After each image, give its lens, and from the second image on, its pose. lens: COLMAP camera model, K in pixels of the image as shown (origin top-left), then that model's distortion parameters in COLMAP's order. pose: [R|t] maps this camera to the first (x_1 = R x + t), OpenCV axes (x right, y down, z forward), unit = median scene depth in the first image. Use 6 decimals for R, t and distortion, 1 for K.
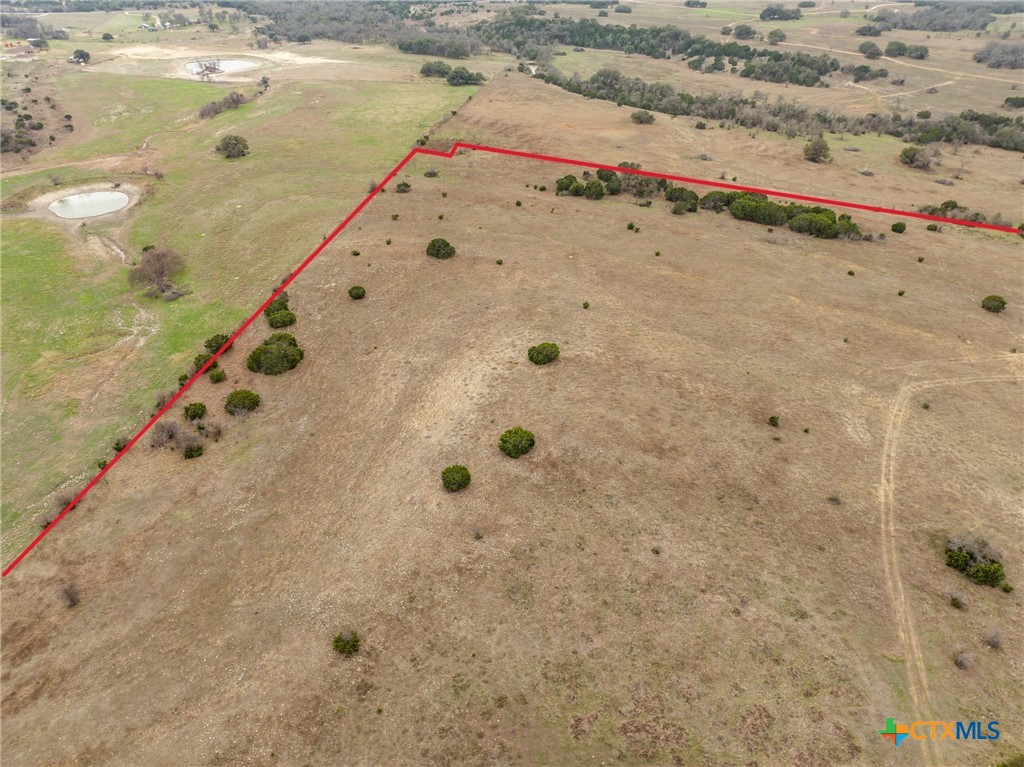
lens RADIAL K [[718.1, 0, 513.4], [0, 718.1, 387.3], [0, 0, 1]] dist [-0.055584, 0.030227]
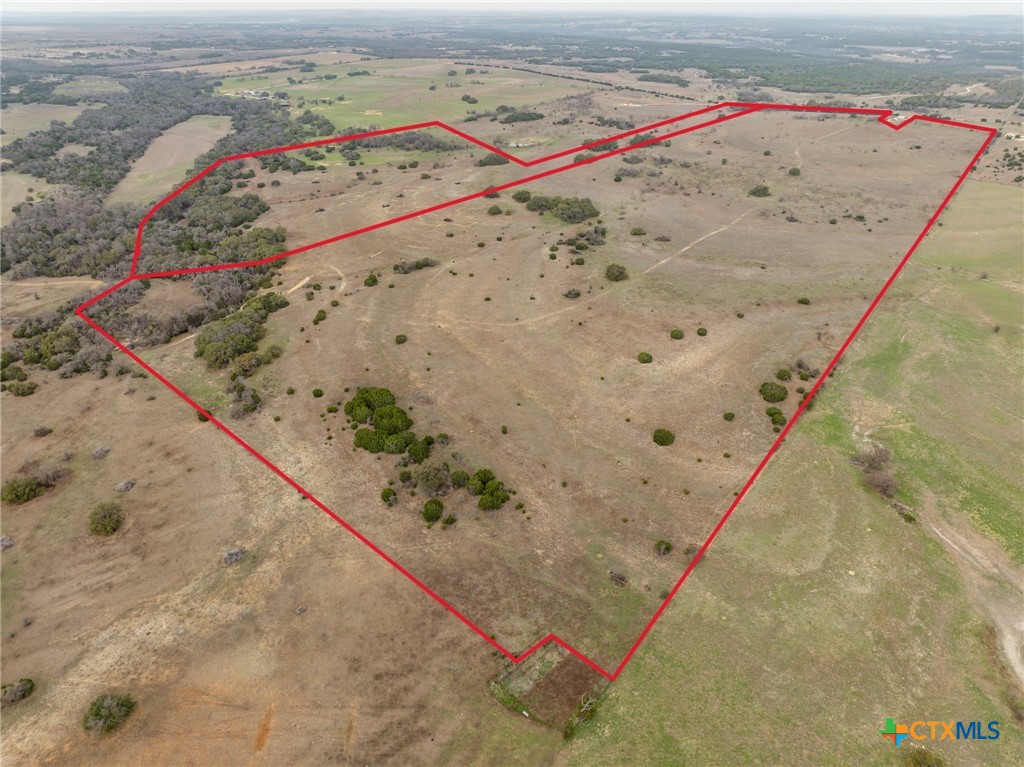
lens RADIAL K [[718.1, 0, 513.4], [0, 718.1, 387.3], [0, 0, 1]] dist [-0.055584, 0.030227]
pose [[-0.886934, -0.229557, 0.400815, -0.415404], [0.251363, 0.488132, 0.835789, -1.616264], [-0.387512, 0.842039, -0.375239, 1.728943]]
